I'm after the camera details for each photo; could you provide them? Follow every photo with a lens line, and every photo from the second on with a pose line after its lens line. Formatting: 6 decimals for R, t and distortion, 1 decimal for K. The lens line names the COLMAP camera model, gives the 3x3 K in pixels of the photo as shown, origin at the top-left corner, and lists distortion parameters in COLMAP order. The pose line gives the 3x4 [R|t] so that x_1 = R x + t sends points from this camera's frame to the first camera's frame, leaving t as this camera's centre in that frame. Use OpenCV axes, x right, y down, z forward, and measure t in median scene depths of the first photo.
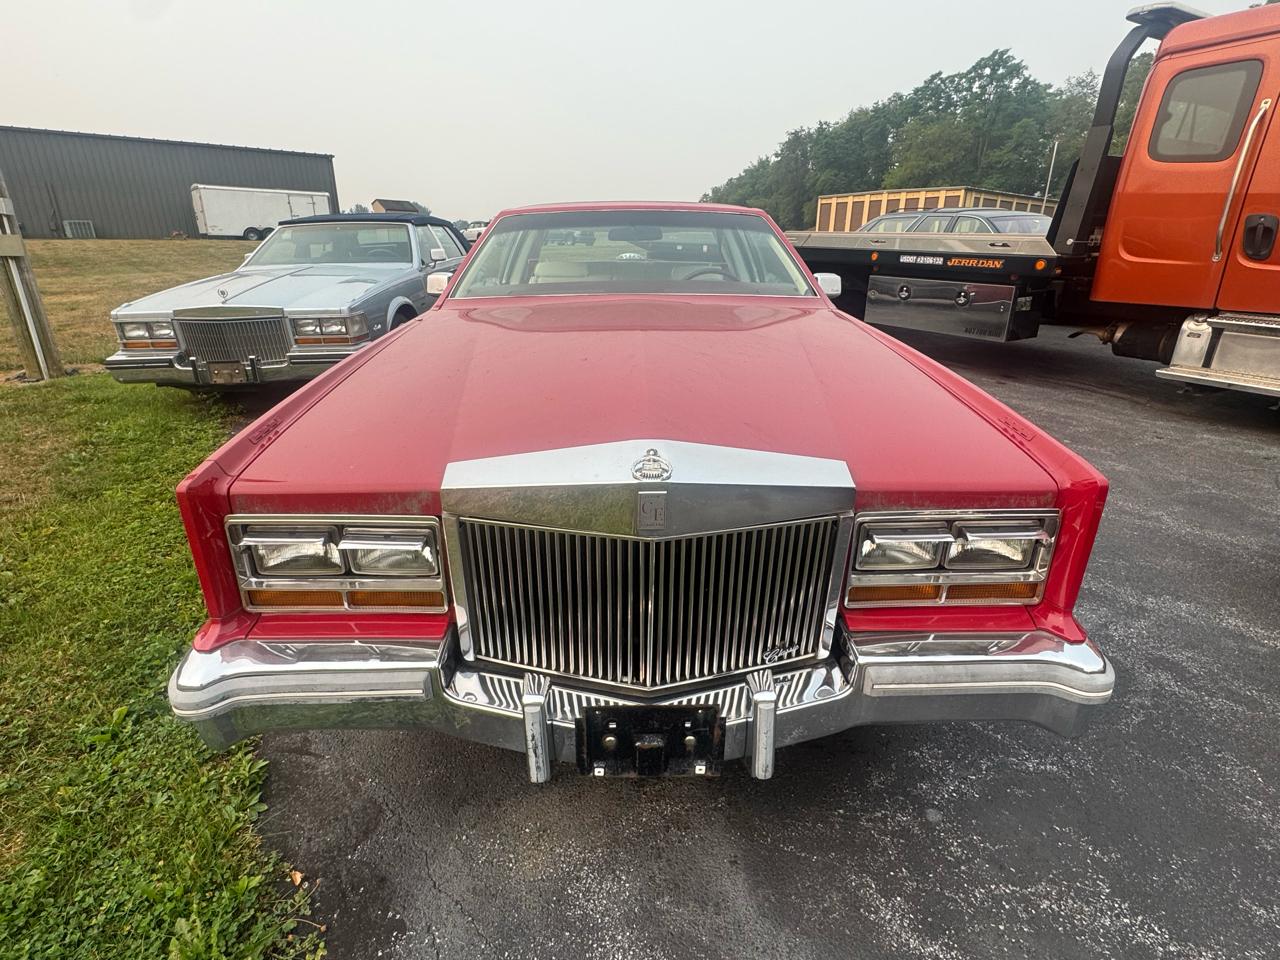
lens RADIAL K [[633.5, 0, 635.4], [0, 633.5, 483.5], [0, 0, 1]] dist [-0.000446, -0.000988]
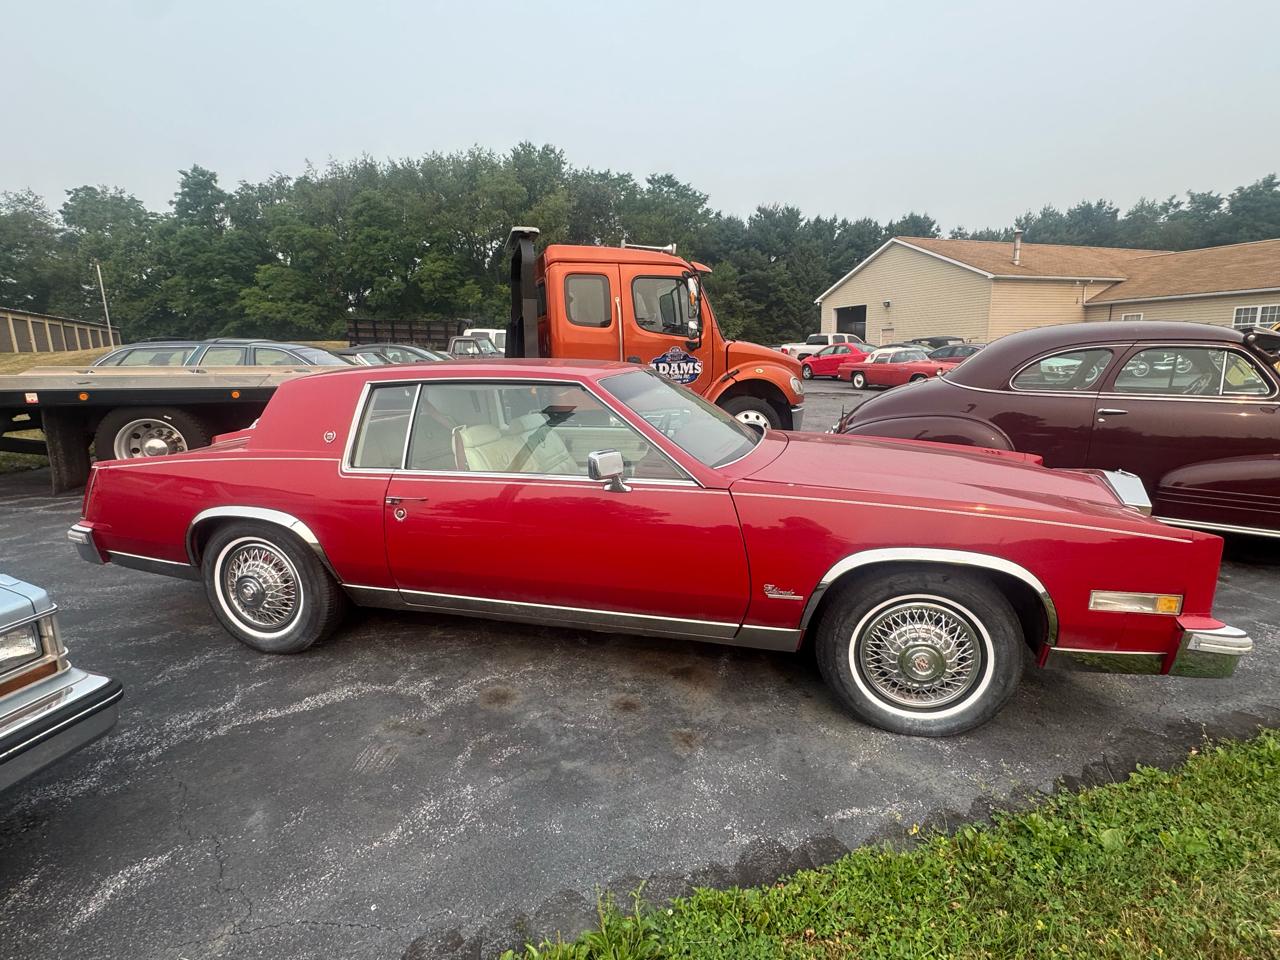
lens RADIAL K [[633.5, 0, 637.7], [0, 633.5, 487.7], [0, 0, 1]] dist [-0.000446, -0.000988]
pose [[0.254126, -0.210461, 0.943995, -0.707255], [0.361194, 0.926071, 0.109231, -0.235709], [-0.897195, 0.313207, 0.311356, 0.468468]]
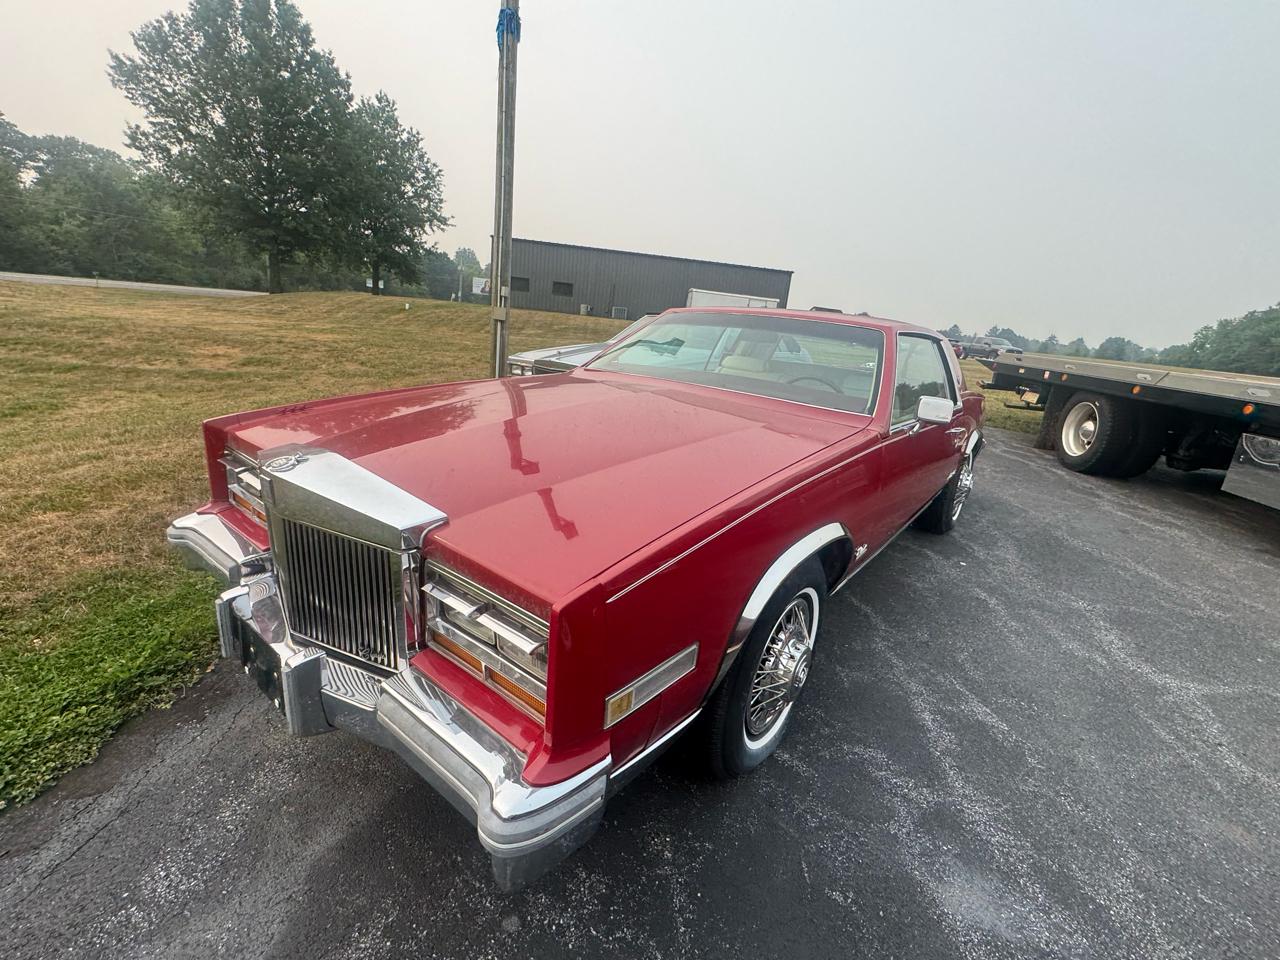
lens RADIAL K [[559.5, 0, 636.9], [0, 559.5, 482.0], [0, 0, 1]] dist [-0.001287, -0.000602]
pose [[0.772615, 0.244968, -0.585710, 0.305779], [-0.313970, 0.949278, -0.017134, -0.046813], [0.551805, 0.197133, 0.810339, 0.097393]]
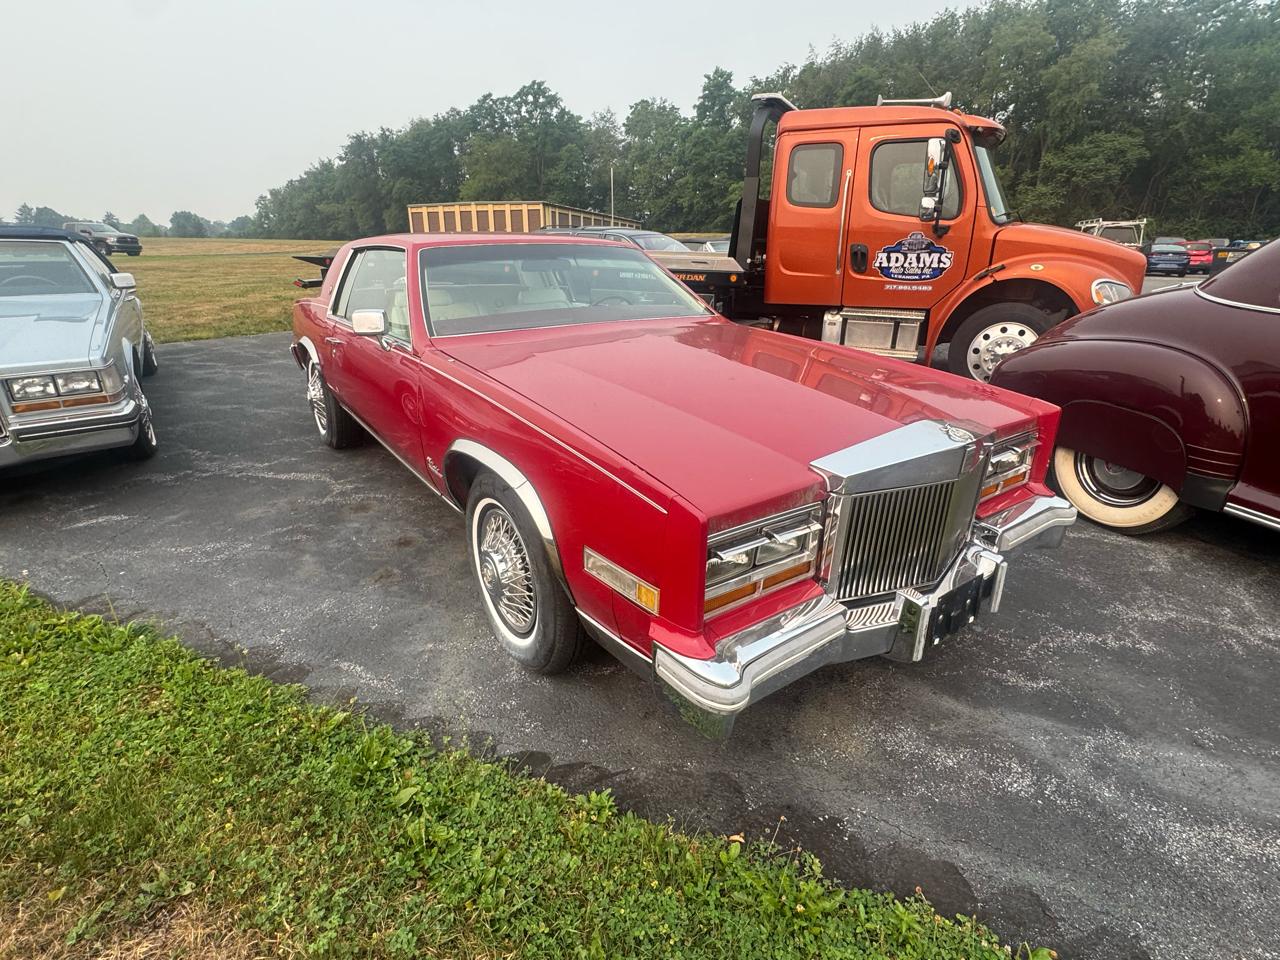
lens RADIAL K [[633.5, 0, 637.6], [0, 633.5, 481.3], [0, 0, 1]] dist [-0.000446, -0.000988]
pose [[0.822442, -0.195018, 0.534375, -0.343035], [0.202069, 0.978289, 0.046024, -0.033393], [-0.531749, 0.070129, 0.843994, 0.018530]]
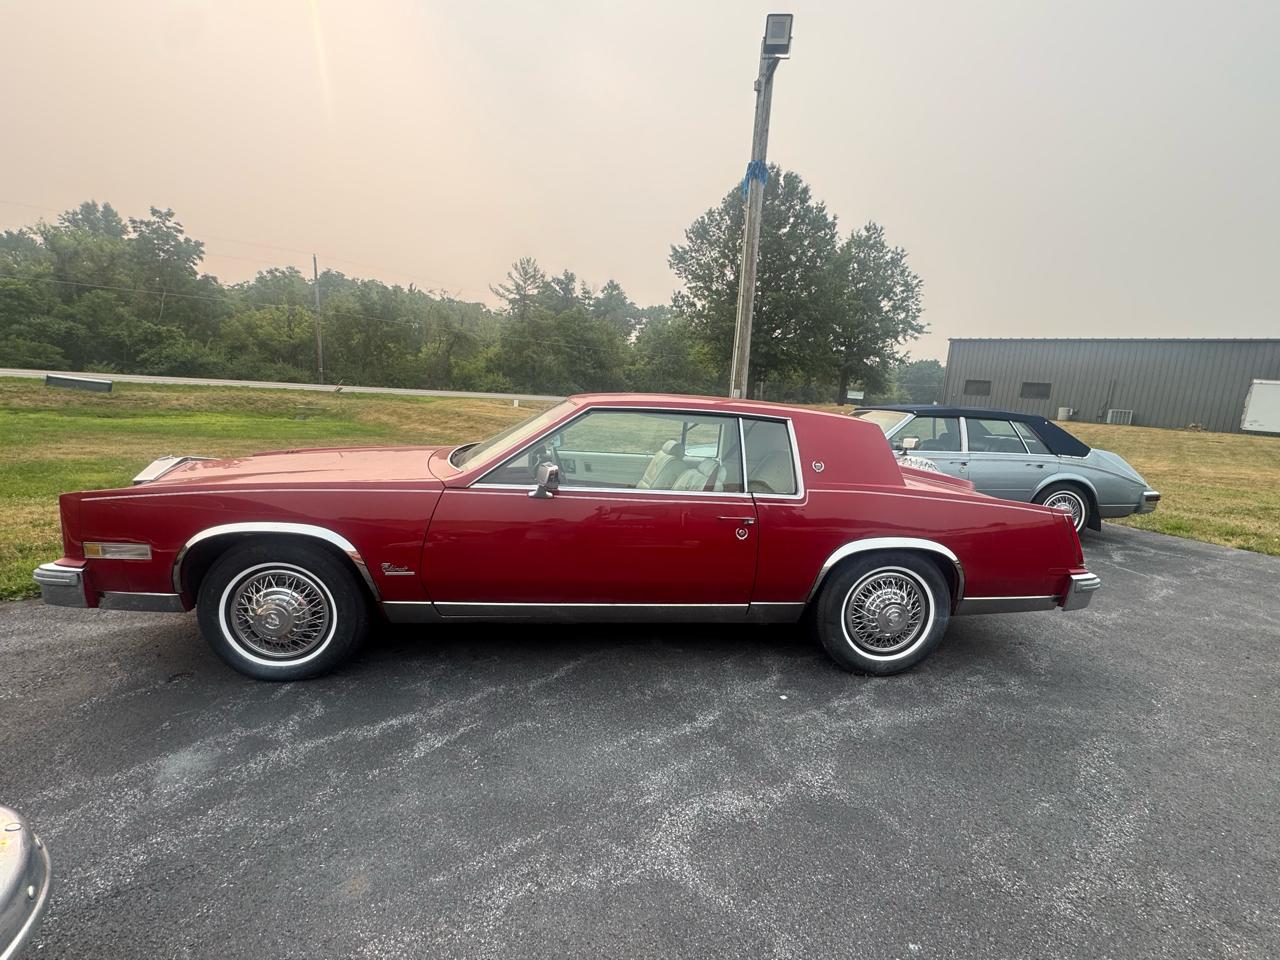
lens RADIAL K [[593.7, 0, 639.7], [0, 593.7, 483.4], [0, 0, 1]] dist [-0.001834, -0.000359]
pose [[0.100242, 0.158531, -0.982252, 0.791700], [-0.415849, 0.903538, 0.103388, -0.297675], [0.903892, 0.398105, 0.156497, 0.653139]]
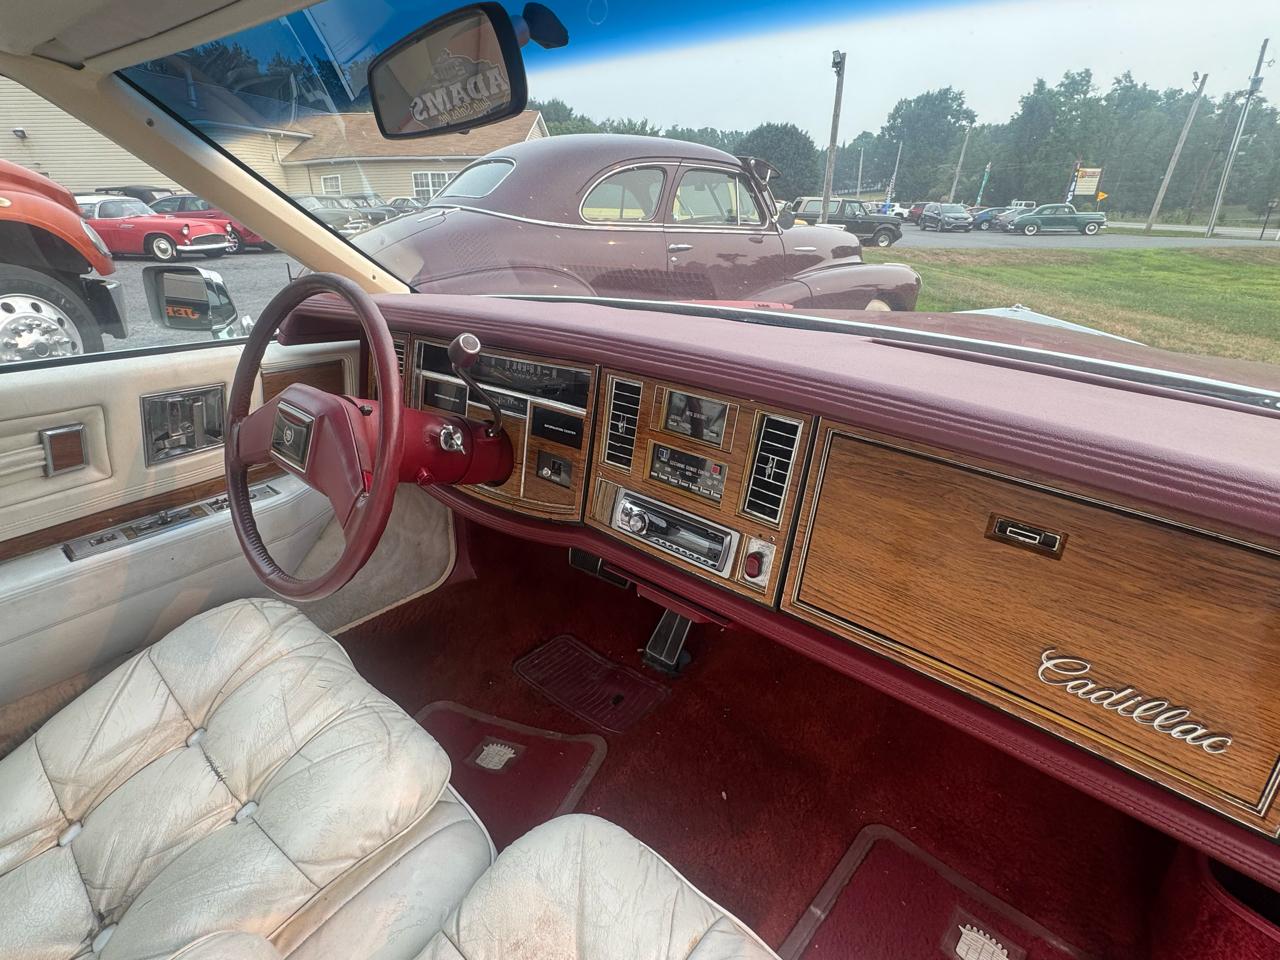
lens RADIAL K [[633.5, 0, 637.1], [0, 633.5, 479.4], [0, 0, 1]] dist [-0.000446, -0.000988]
pose [[-0.755064, -0.262932, 0.600621, -0.095990], [0.224647, 0.756869, 0.613745, -0.263494], [-0.615964, 0.598344, -0.512418, 0.719142]]
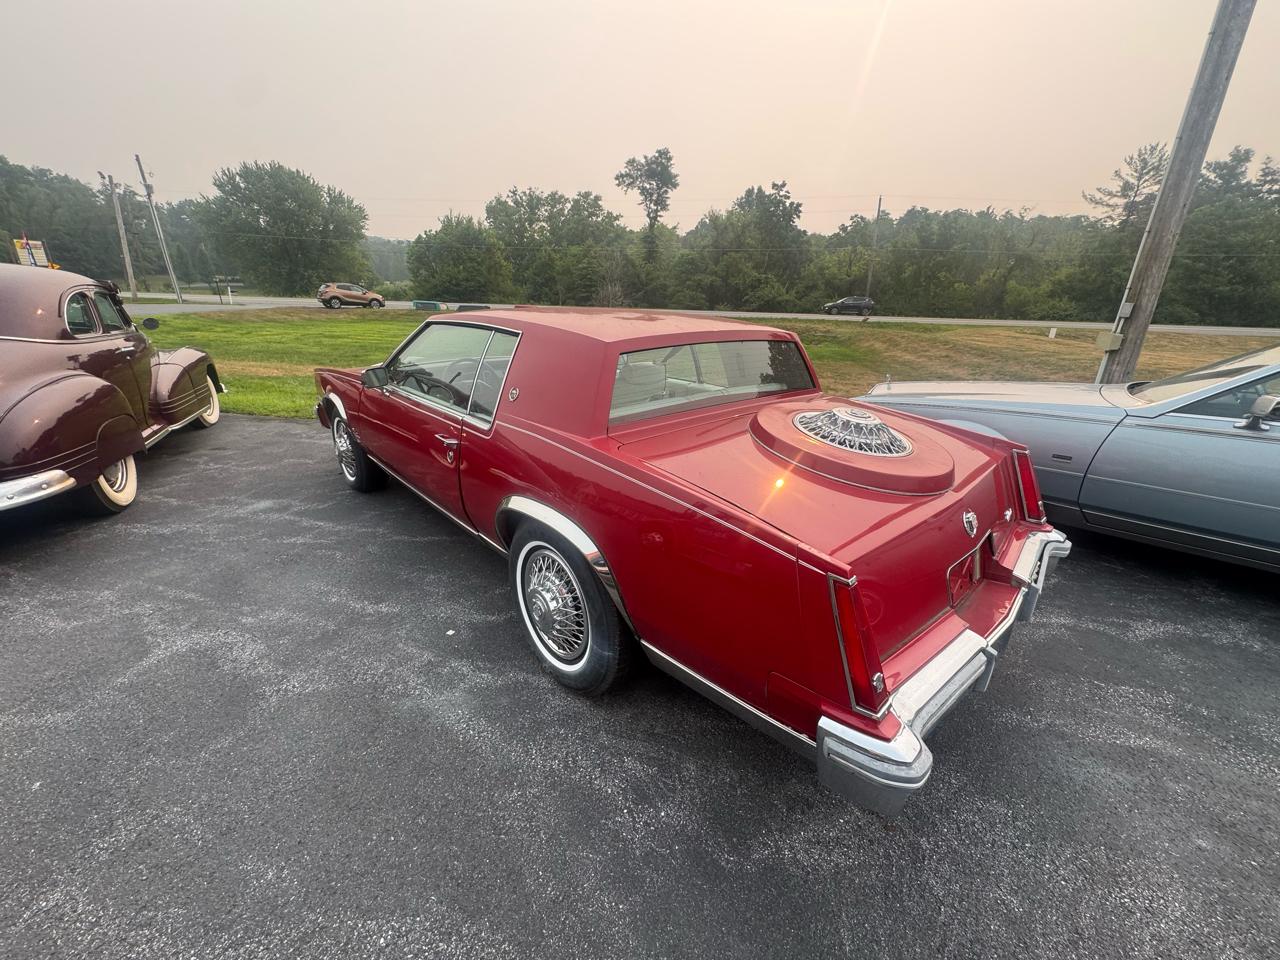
lens RADIAL K [[508.0, 0, 640.5], [0, 508.0, 481.1], [0, 0, 1]] dist [-0.002060, -0.000017]
pose [[-0.745770, 0.210374, -0.632115, 0.378475], [-0.261059, 0.780666, 0.567811, -0.550128], [0.612923, 0.588476, -0.527277, 1.272037]]
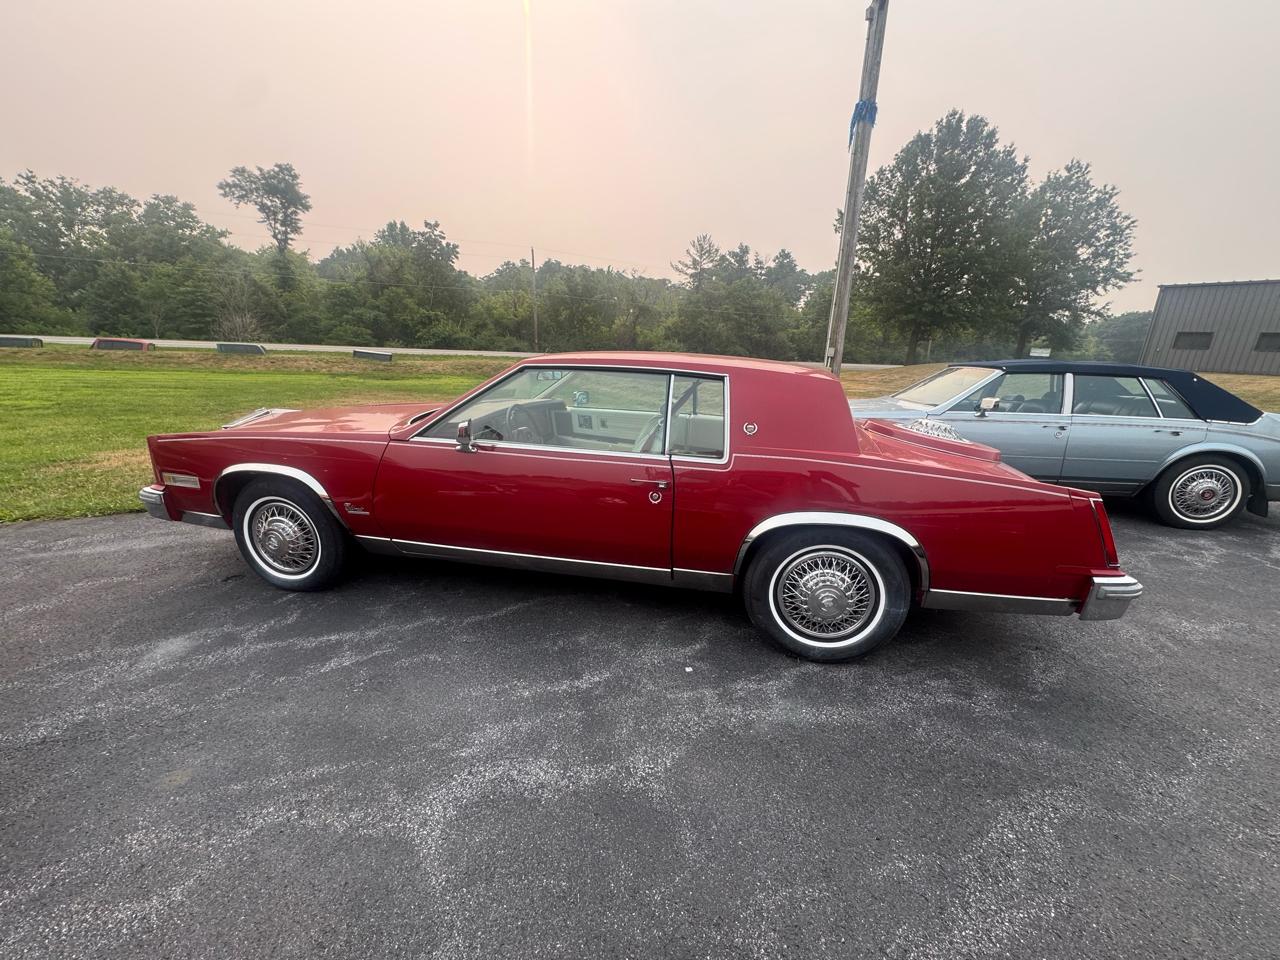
lens RADIAL K [[508.0, 0, 640.0], [0, 508.0, 481.5], [0, 0, 1]] dist [-0.002060, -0.000017]
pose [[-0.211255, 0.243314, -0.946662, 0.679643], [-0.388955, 0.867607, 0.309793, -0.397069], [0.896708, 0.433655, -0.088648, 0.895654]]
